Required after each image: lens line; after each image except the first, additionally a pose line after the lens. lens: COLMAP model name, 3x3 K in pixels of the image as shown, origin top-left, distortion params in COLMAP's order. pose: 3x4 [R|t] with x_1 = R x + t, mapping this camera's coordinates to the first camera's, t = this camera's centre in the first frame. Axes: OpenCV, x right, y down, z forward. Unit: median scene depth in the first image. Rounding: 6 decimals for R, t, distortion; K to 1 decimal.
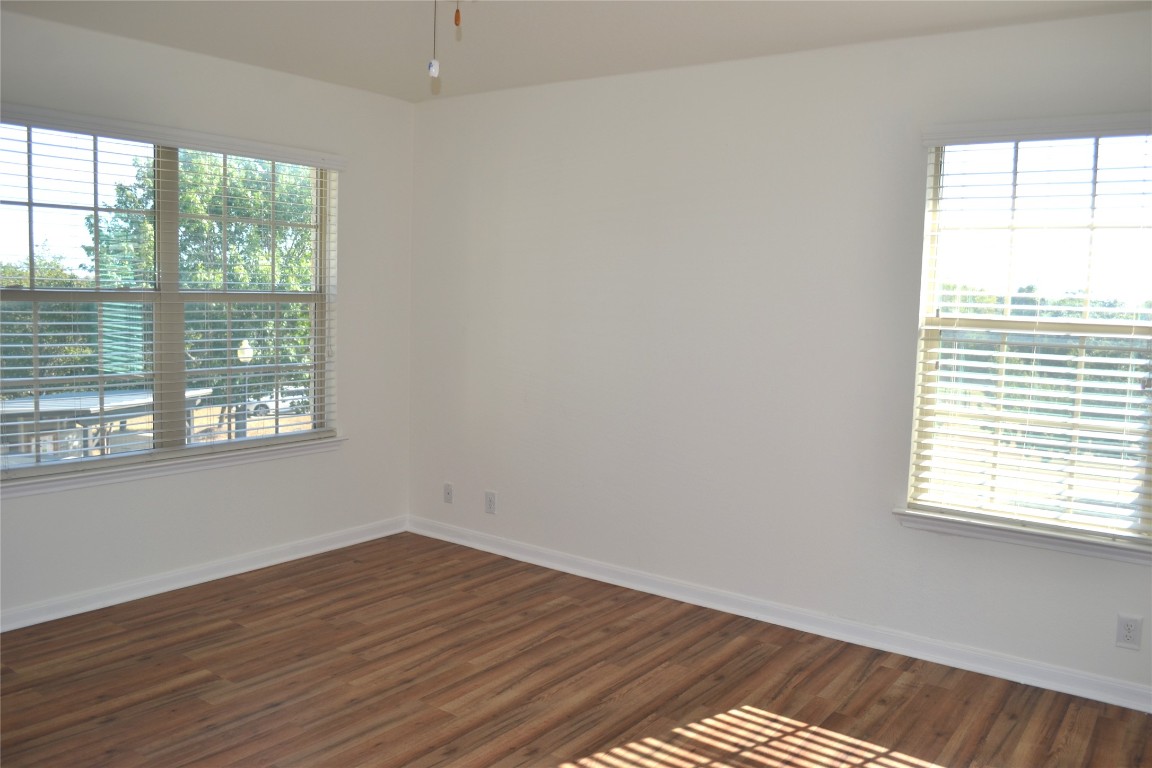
lens RADIAL K [[922.1, 0, 576.0], [0, 922.1, 384.0], [0, 0, 1]] dist [-0.081184, 0.005019]
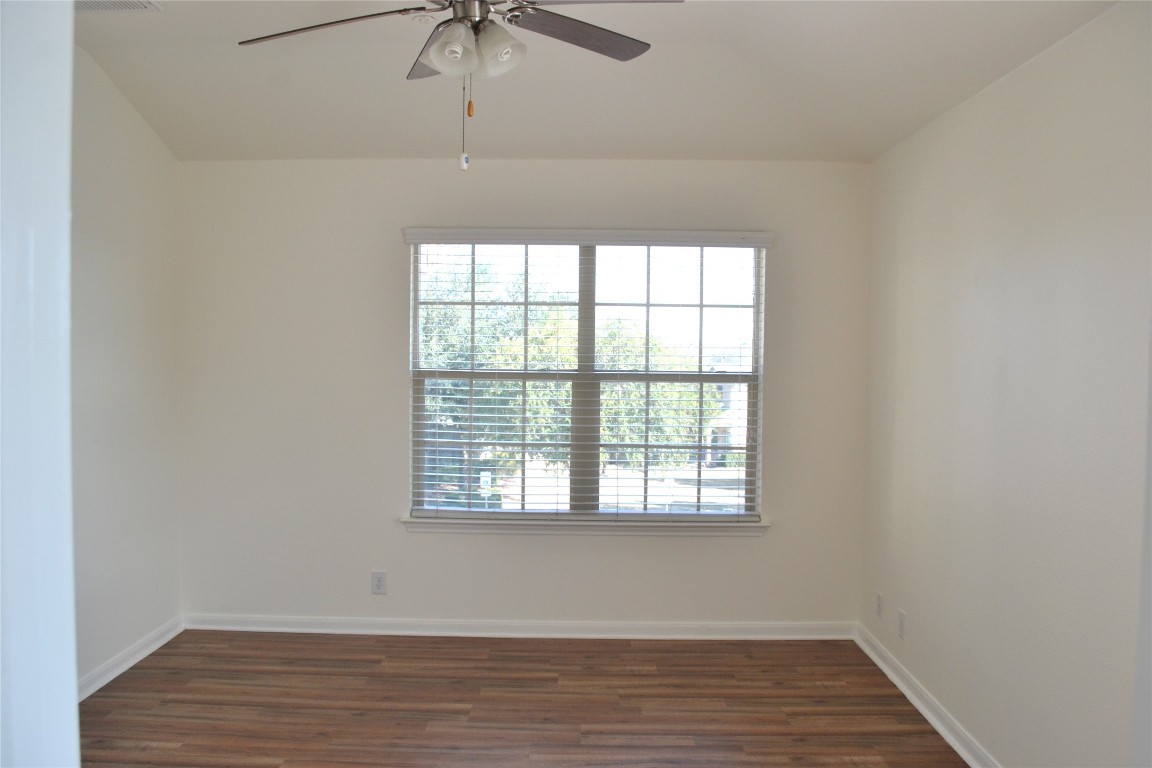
lens RADIAL K [[922.1, 0, 576.0], [0, 922.1, 384.0], [0, 0, 1]] dist [-0.081184, 0.005019]
pose [[0.585642, 0.007700, -0.810534, 0.481626], [-0.073955, 0.996292, -0.043971, -0.036148], [0.807189, 0.085694, 0.584039, 0.324959]]
